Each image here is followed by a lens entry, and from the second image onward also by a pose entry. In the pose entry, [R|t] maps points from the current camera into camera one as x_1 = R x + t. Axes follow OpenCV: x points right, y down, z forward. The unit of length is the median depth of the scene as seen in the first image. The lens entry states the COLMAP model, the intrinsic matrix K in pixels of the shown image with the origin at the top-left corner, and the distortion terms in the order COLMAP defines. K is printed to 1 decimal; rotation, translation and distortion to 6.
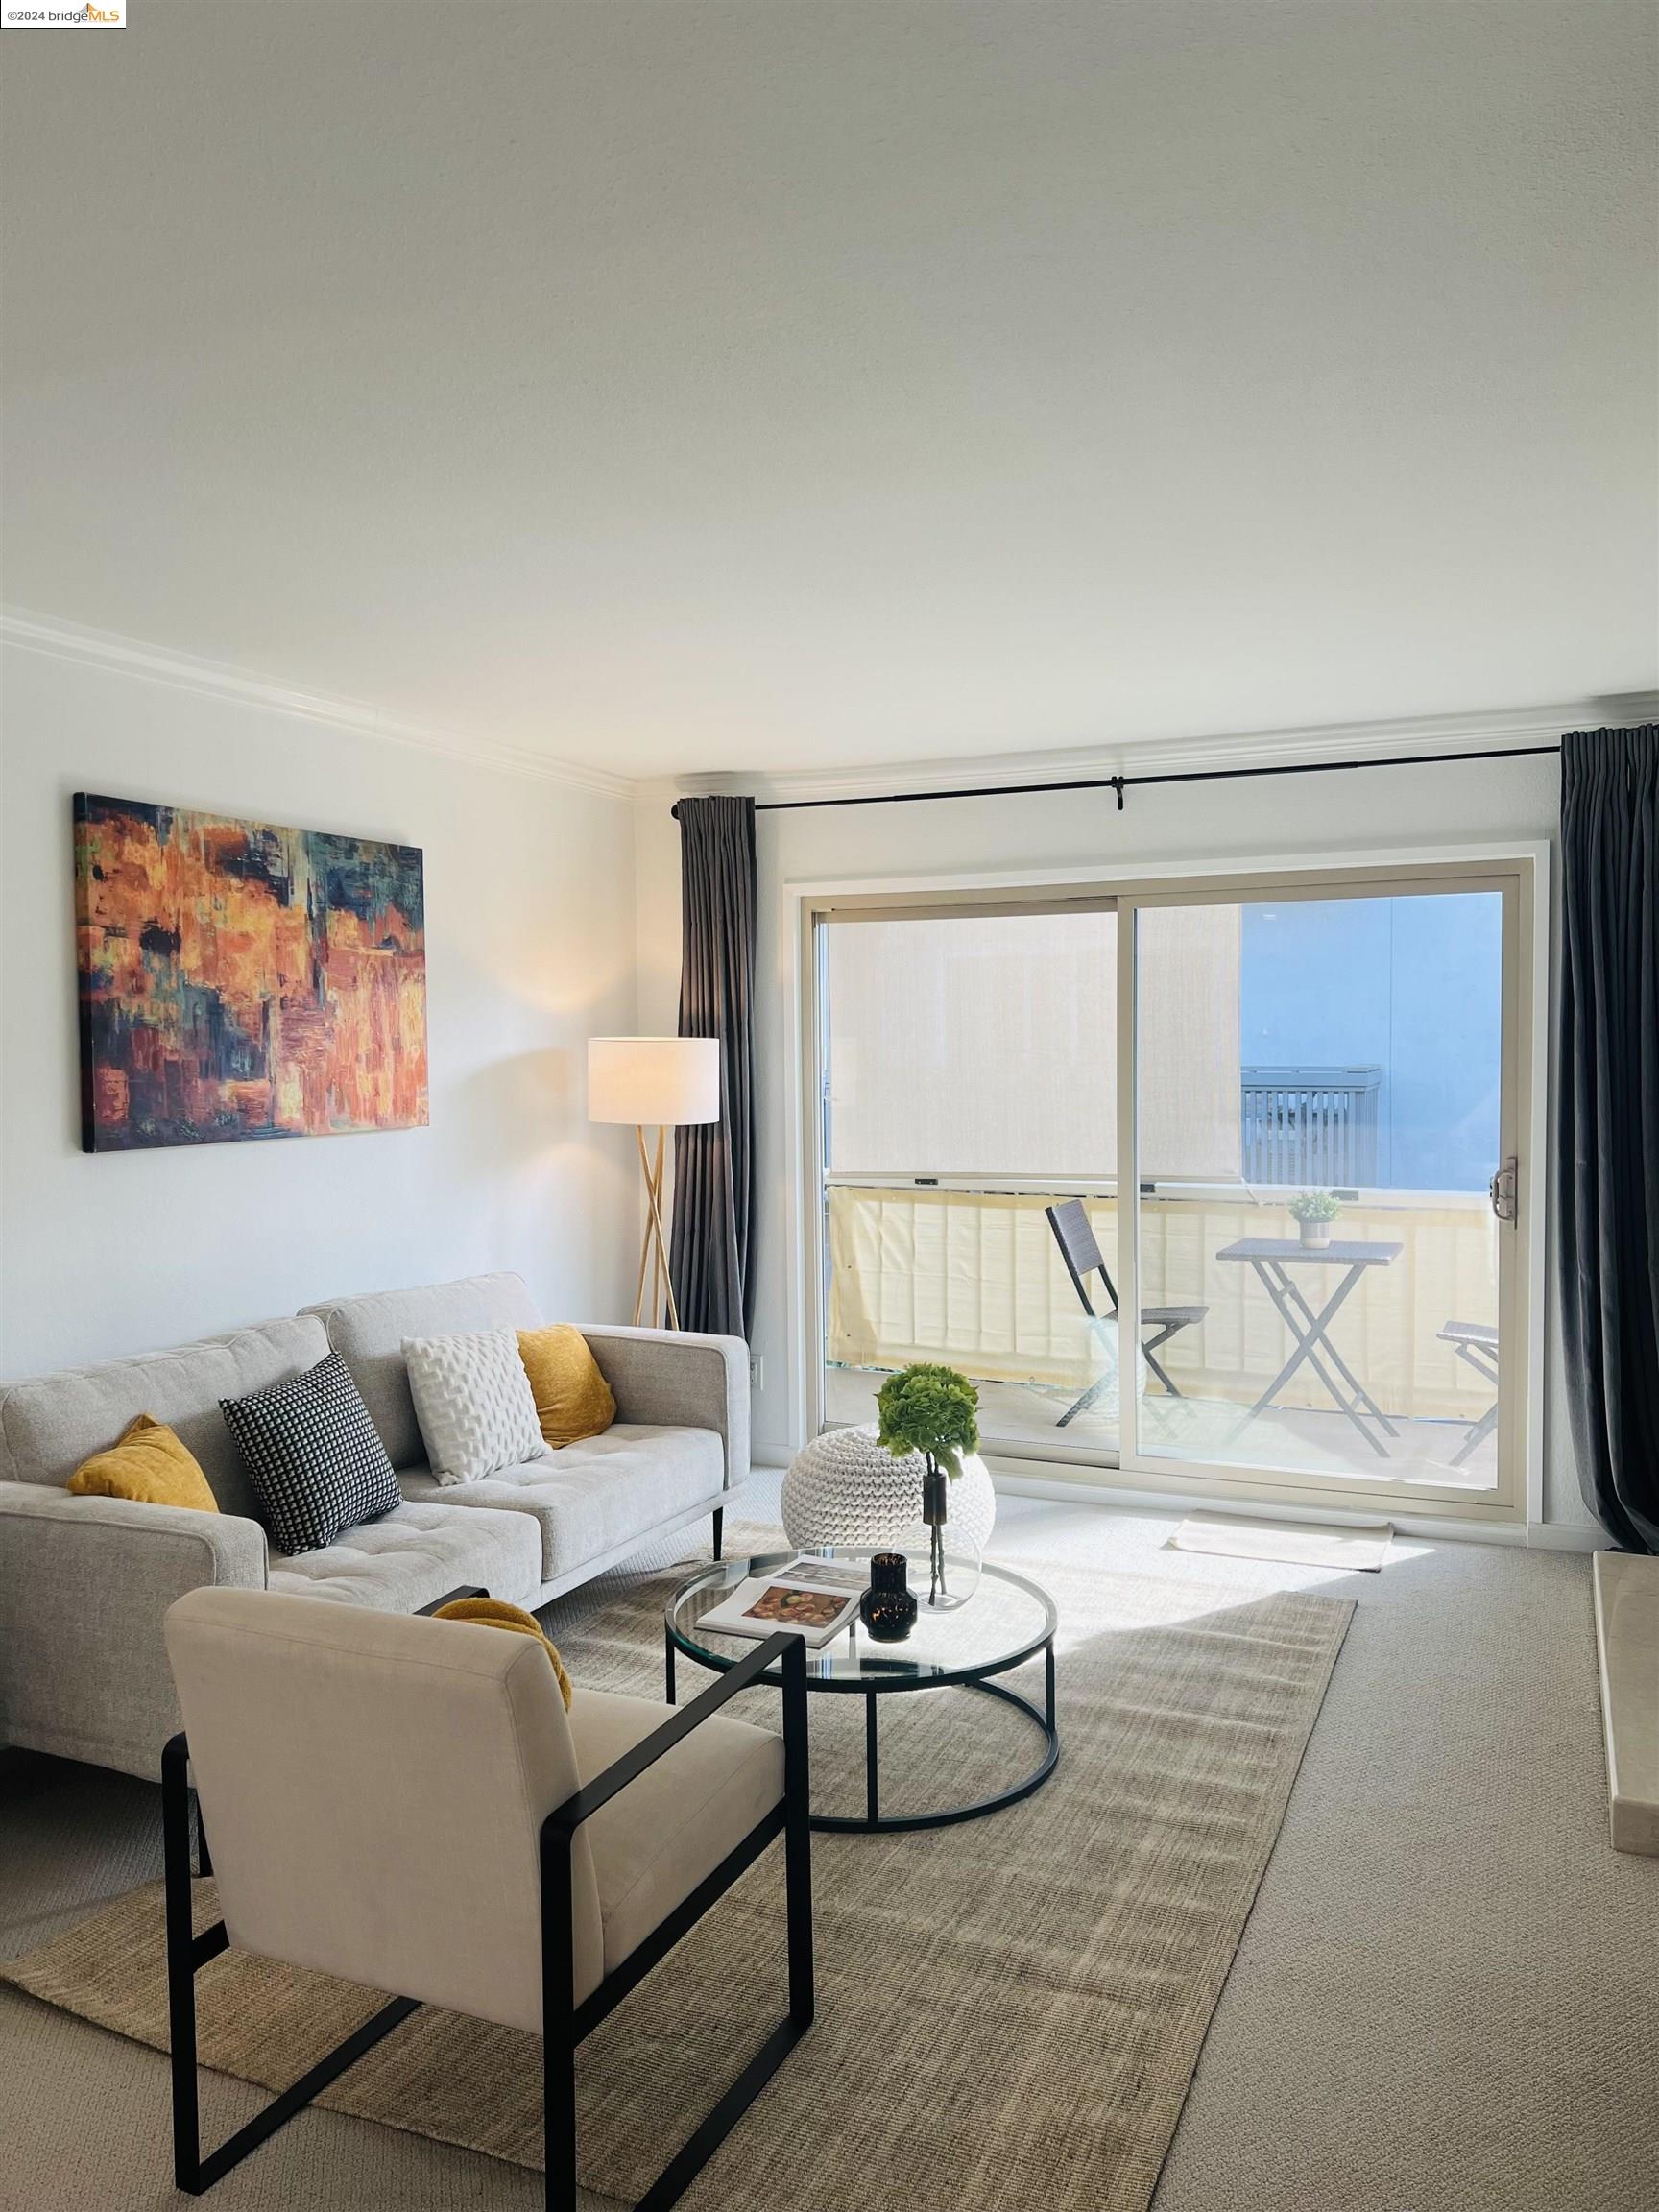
lens RADIAL K [[1615.2, 0, 829.5], [0, 1615.2, 1106.0], [0, 0, 1]] dist [0.004176, -0.005327]
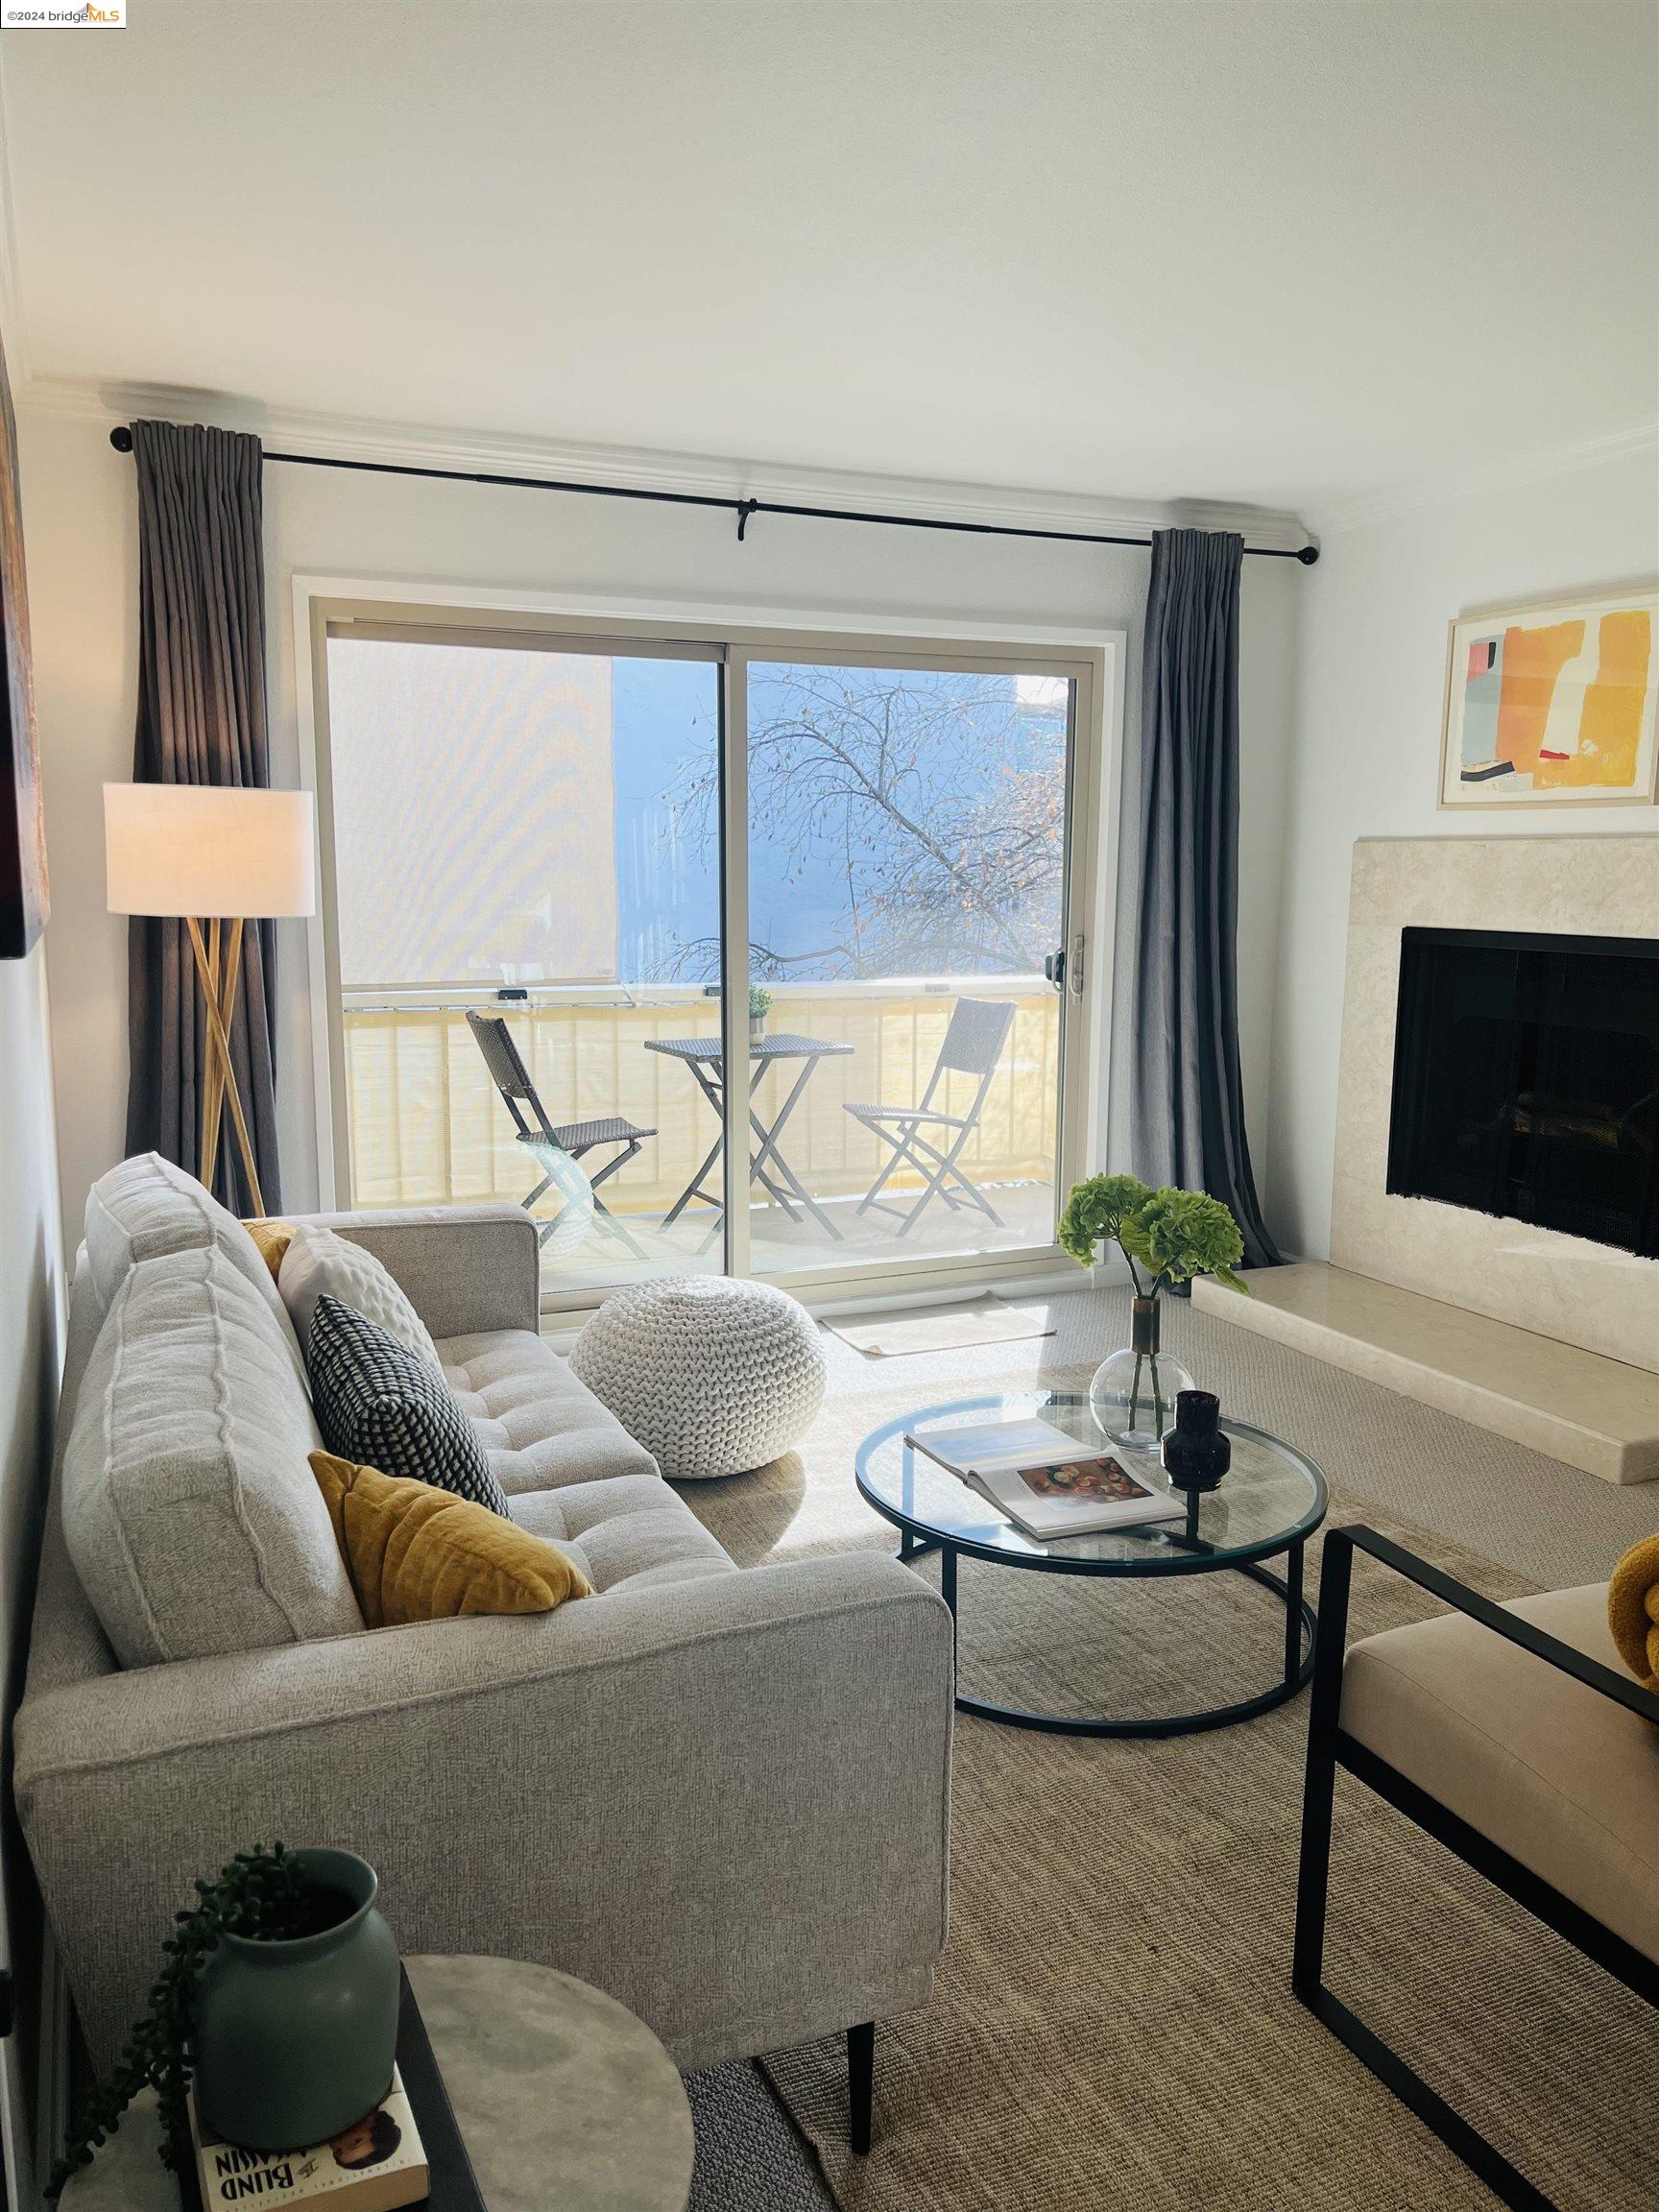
lens RADIAL K [[1615.2, 0, 829.5], [0, 1615.2, 1106.0], [0, 0, 1]] dist [0.004176, -0.005327]
pose [[0.676597, -0.096984, 0.729938, -0.442799], [0.019854, 0.993331, 0.113577, 0.019211], [-0.736085, -0.062354, 0.674011, 0.364883]]
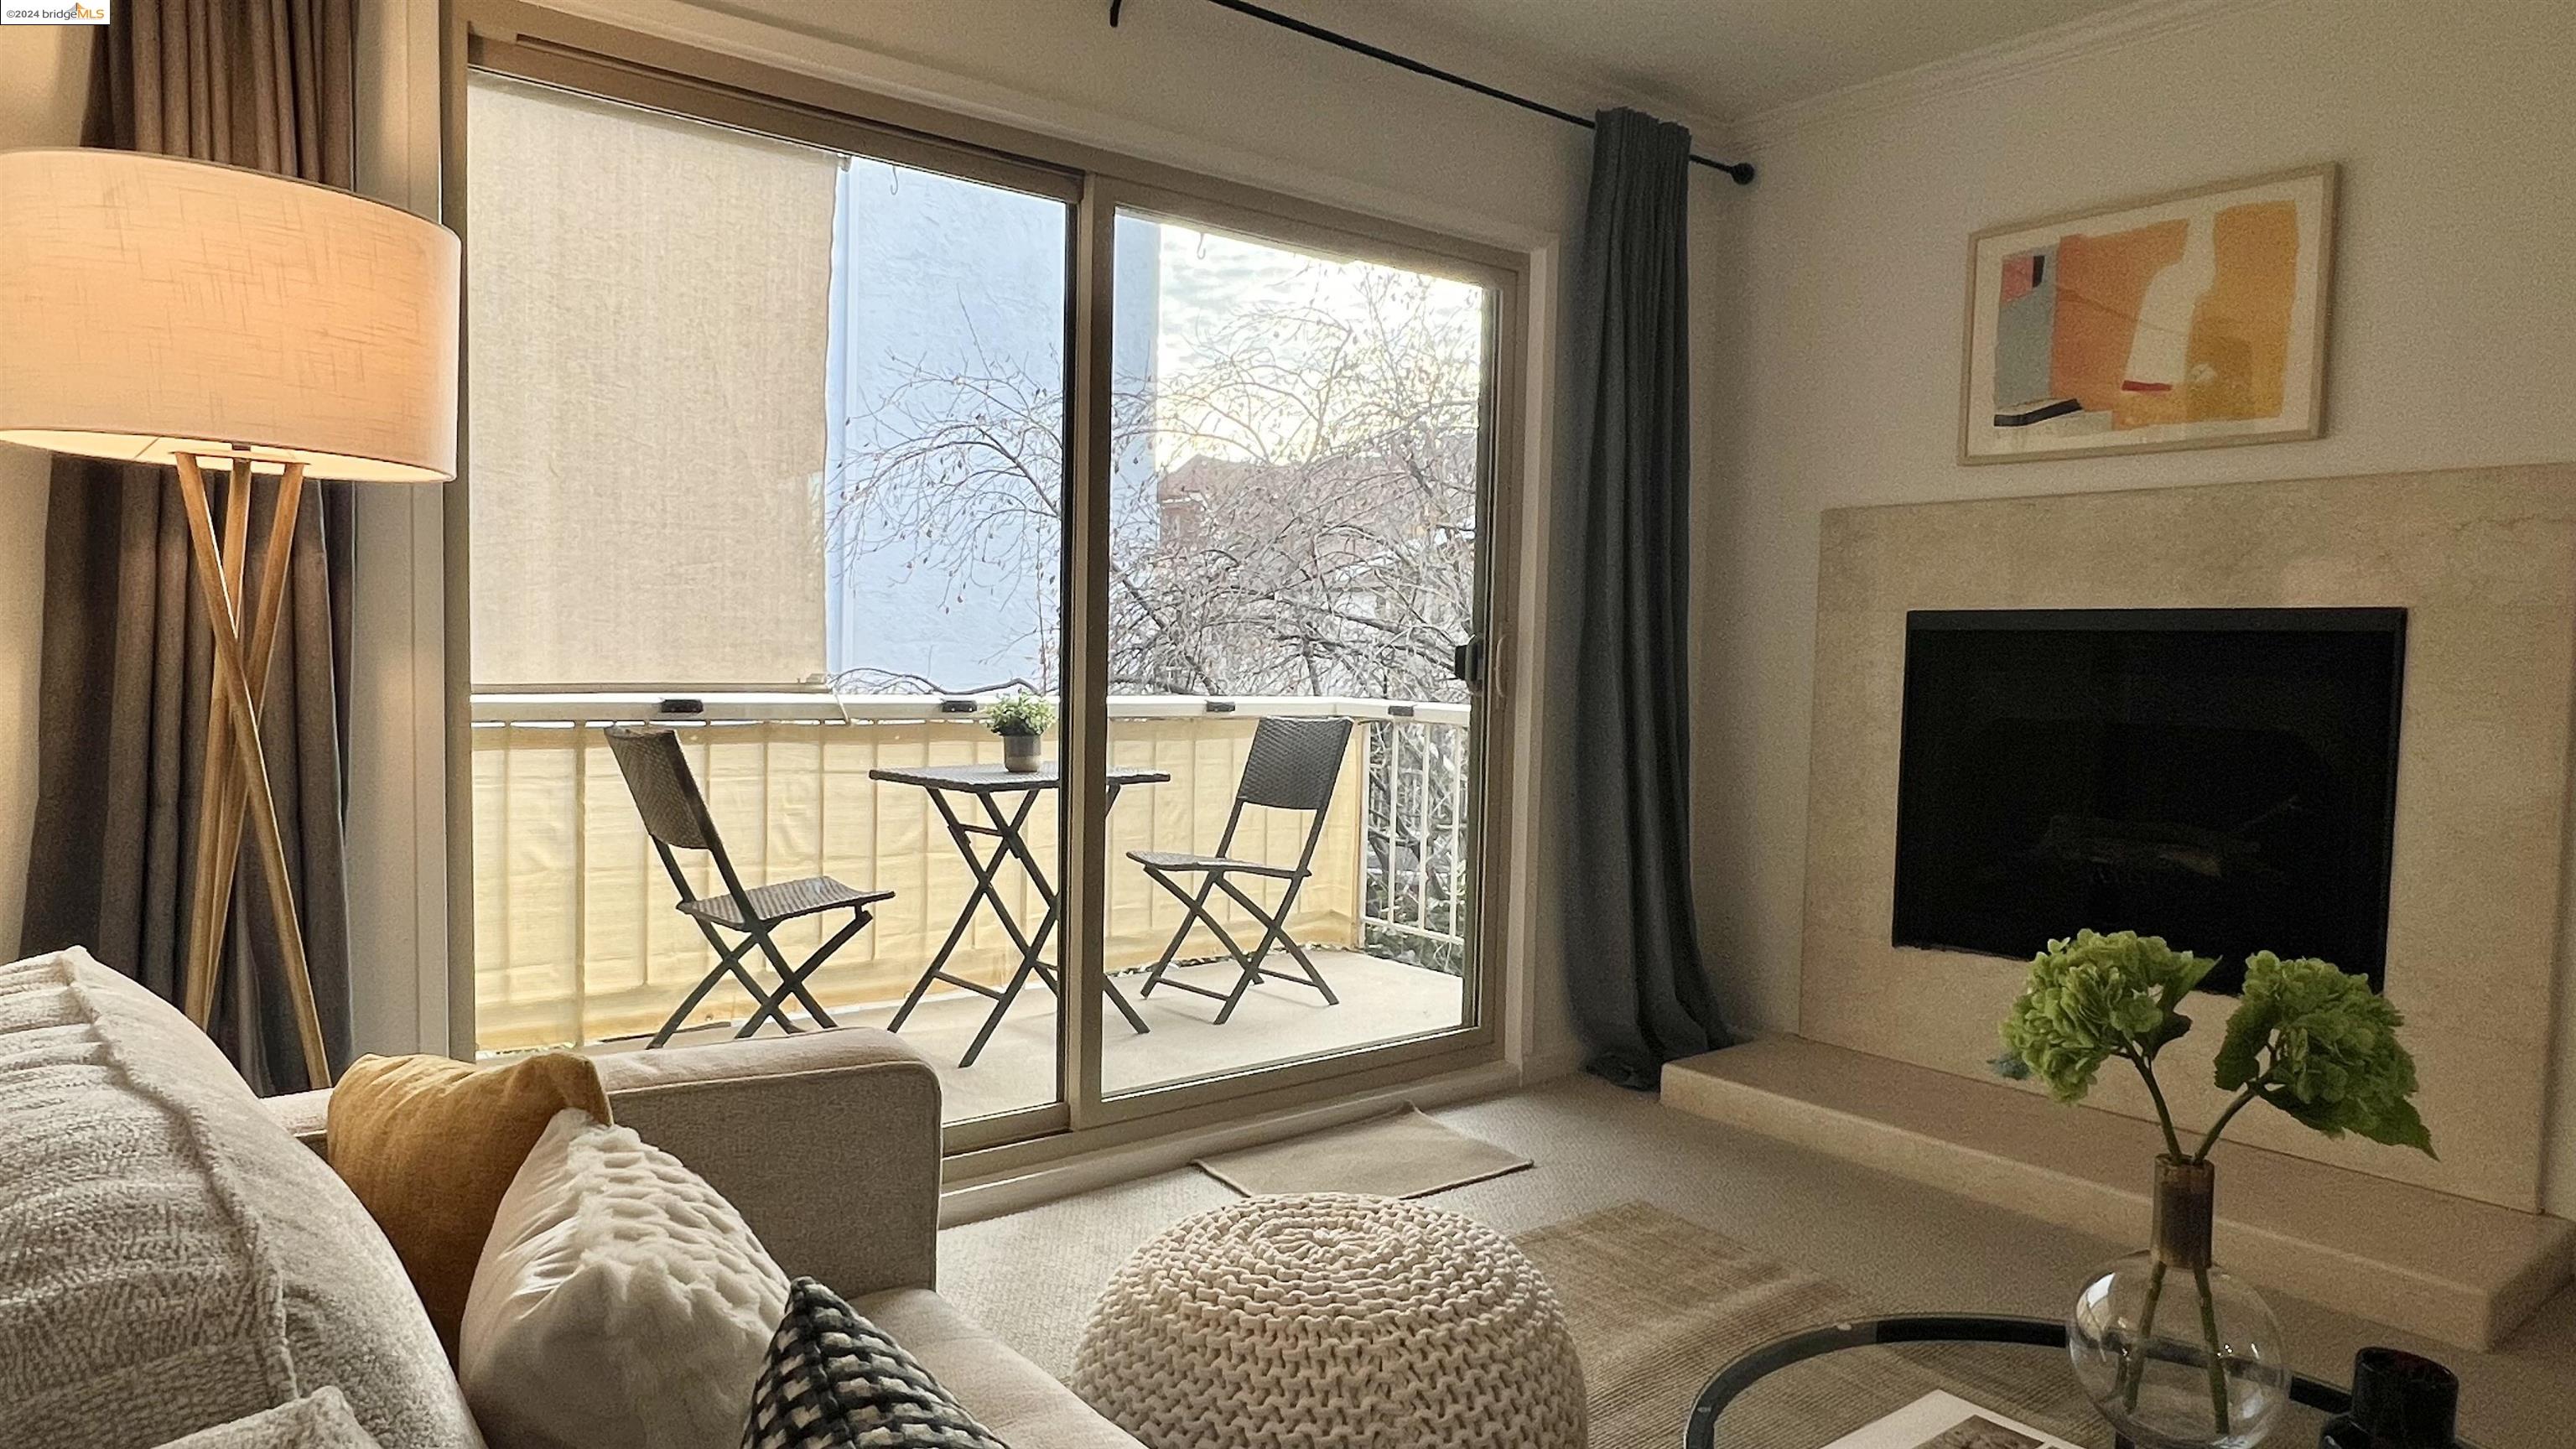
lens RADIAL K [[1544.3, 0, 1288.0], [0, 1544.3, 724.5], [0, 0, 1]] dist [-0.009510, -0.001666]
pose [[0.468938, -0.027286, 0.882810, -0.296865], [0.011314, 0.999626, 0.024886, 0.060567], [-0.883159, -0.001682, 0.469071, 0.672792]]
